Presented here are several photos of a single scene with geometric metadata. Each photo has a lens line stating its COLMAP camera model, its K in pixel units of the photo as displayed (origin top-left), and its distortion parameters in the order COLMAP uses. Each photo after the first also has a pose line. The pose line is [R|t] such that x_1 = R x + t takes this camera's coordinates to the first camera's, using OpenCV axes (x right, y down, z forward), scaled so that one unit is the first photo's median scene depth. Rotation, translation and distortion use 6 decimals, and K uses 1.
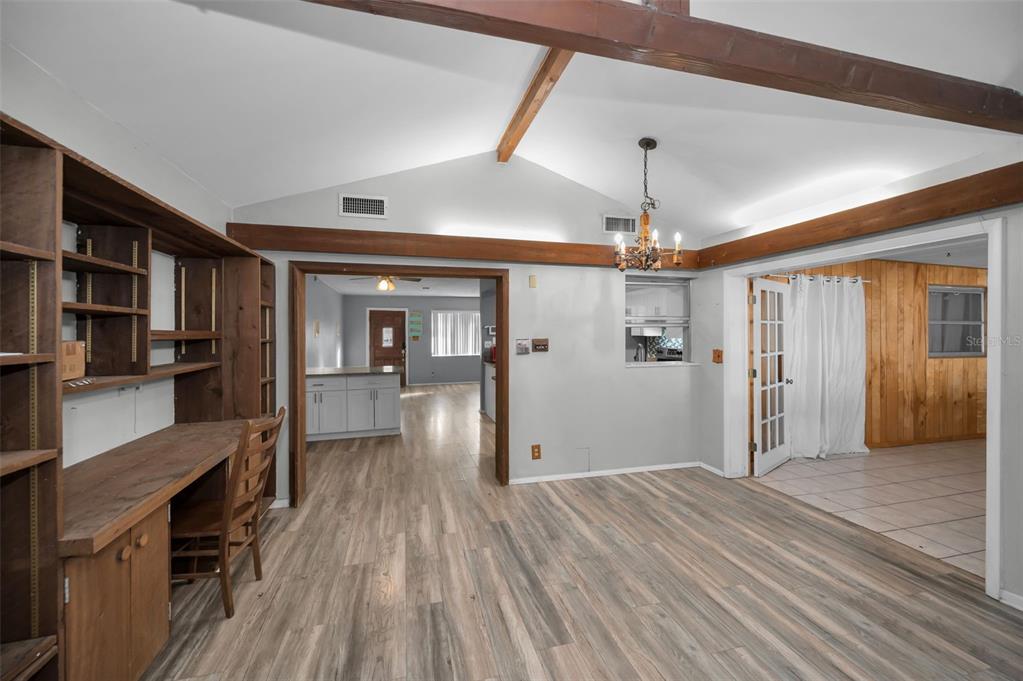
lens RADIAL K [[406.0, 0, 514.0], [0, 406.0, 332.3], [0, 0, 1]] dist [-0.001873, -0.000306]
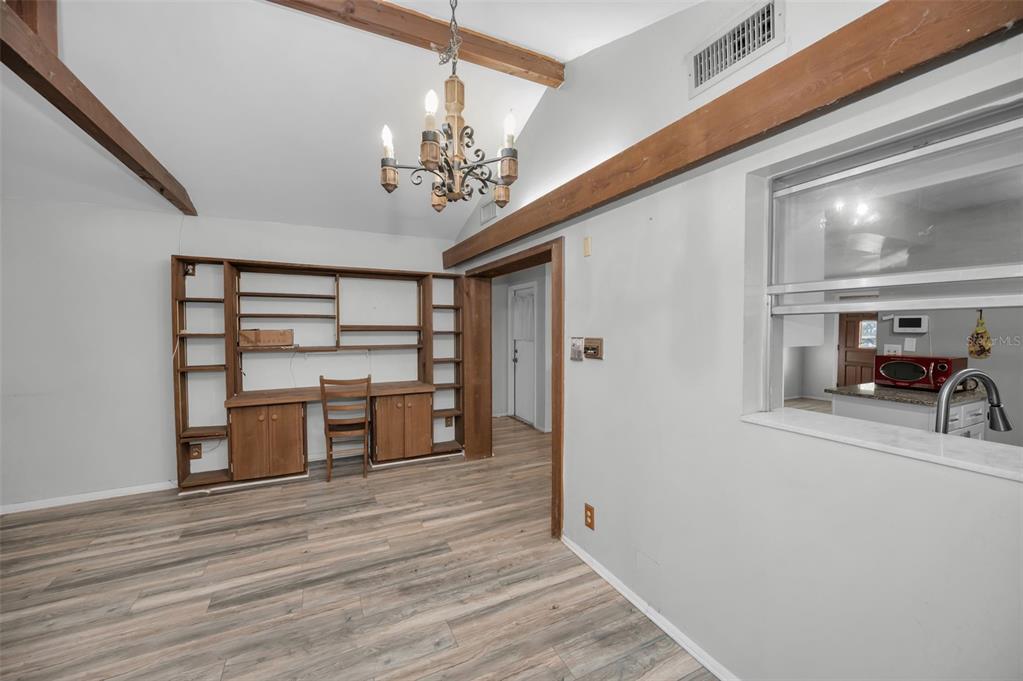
lens RADIAL K [[401.2, 0, 512.0], [0, 401.2, 338.4], [0, 0, 1]] dist [-0.001878, -0.000327]
pose [[0.196605, 0.029824, -0.980029, 0.722223], [-0.001092, 0.999543, 0.030199, -0.001920], [0.980482, -0.004867, 0.196548, 0.862352]]
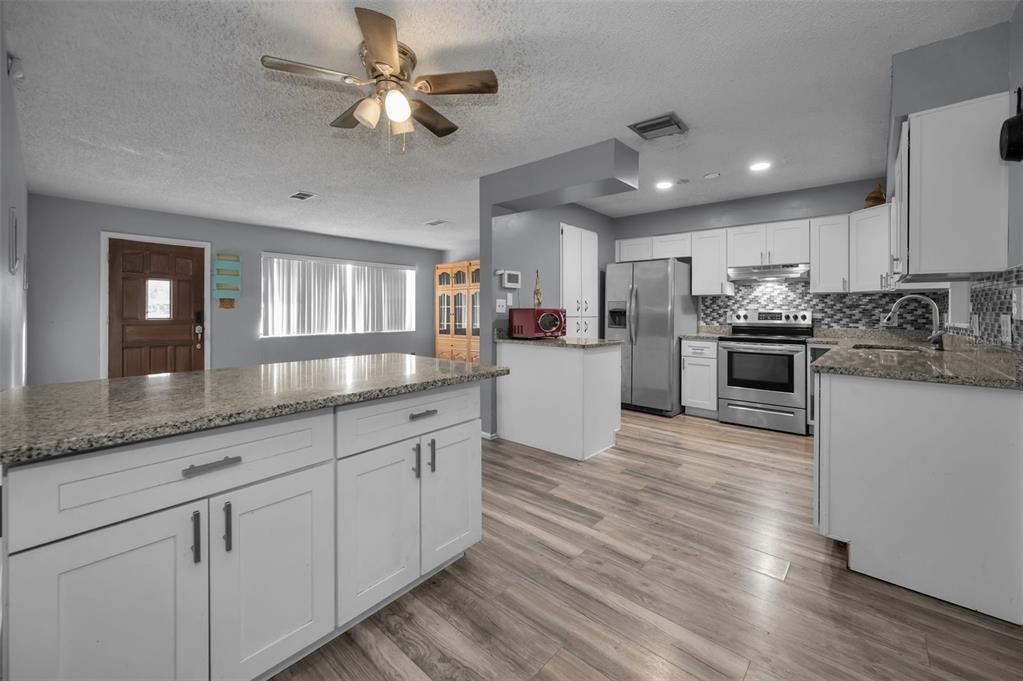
lens RADIAL K [[414.4, 0, 513.4], [0, 414.4, 314.9], [0, 0, 1]] dist [-0.000940, -0.000036]
pose [[0.832795, 0.002708, 0.553575, -0.722567], [-0.004442, 0.999989, 0.001789, 0.084565], [-0.553564, -0.003949, 0.832797, 1.134060]]
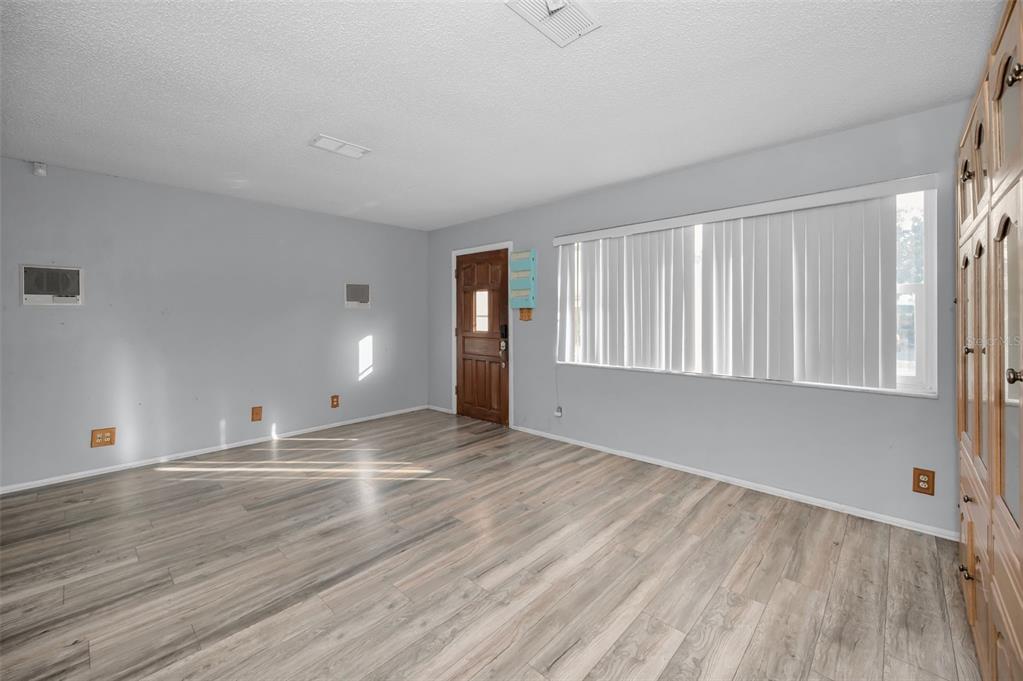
lens RADIAL K [[414.4, 0, 513.4], [0, 414.4, 314.9], [0, 0, 1]] dist [-0.000940, -0.000036]
pose [[0.527700, 0.001200, -0.849430, 0.307064], [0.002723, 0.999991, 0.003105, 0.045128], [0.849426, -0.003952, 0.527692, 2.428489]]
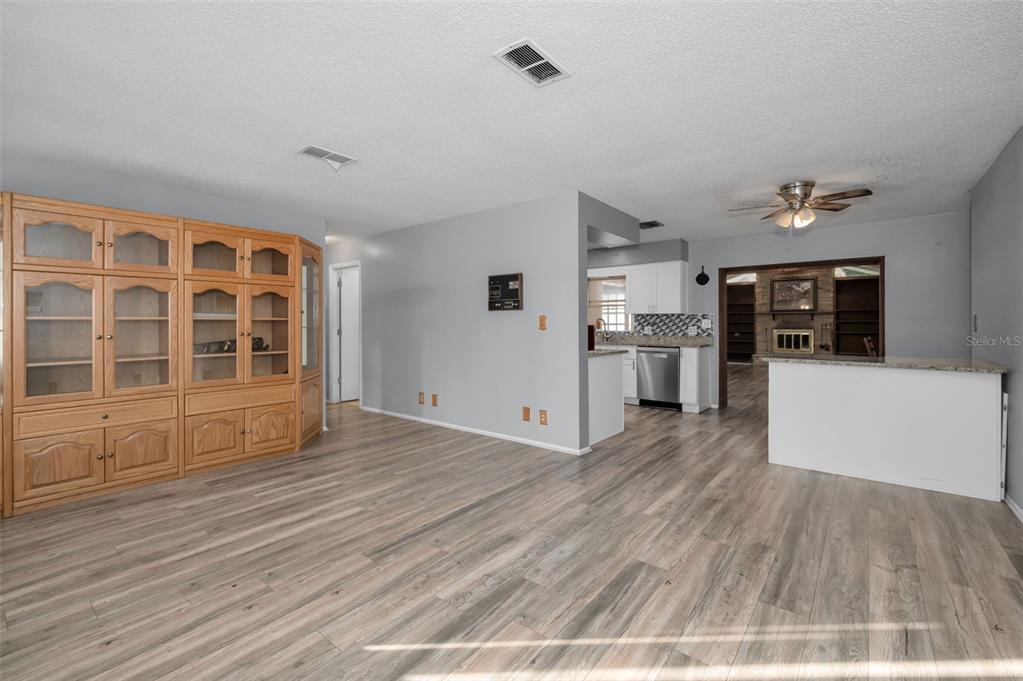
lens RADIAL K [[444.8, 0, 515.3], [0, 444.8, 322.3], [0, 0, 1]] dist [-0.000080, -0.000520]
pose [[-0.592304, 0.007823, 0.805676, -1.023307], [0.006112, 0.999968, -0.005216, 0.065884], [-0.805691, 0.001835, -0.592333, 2.940912]]
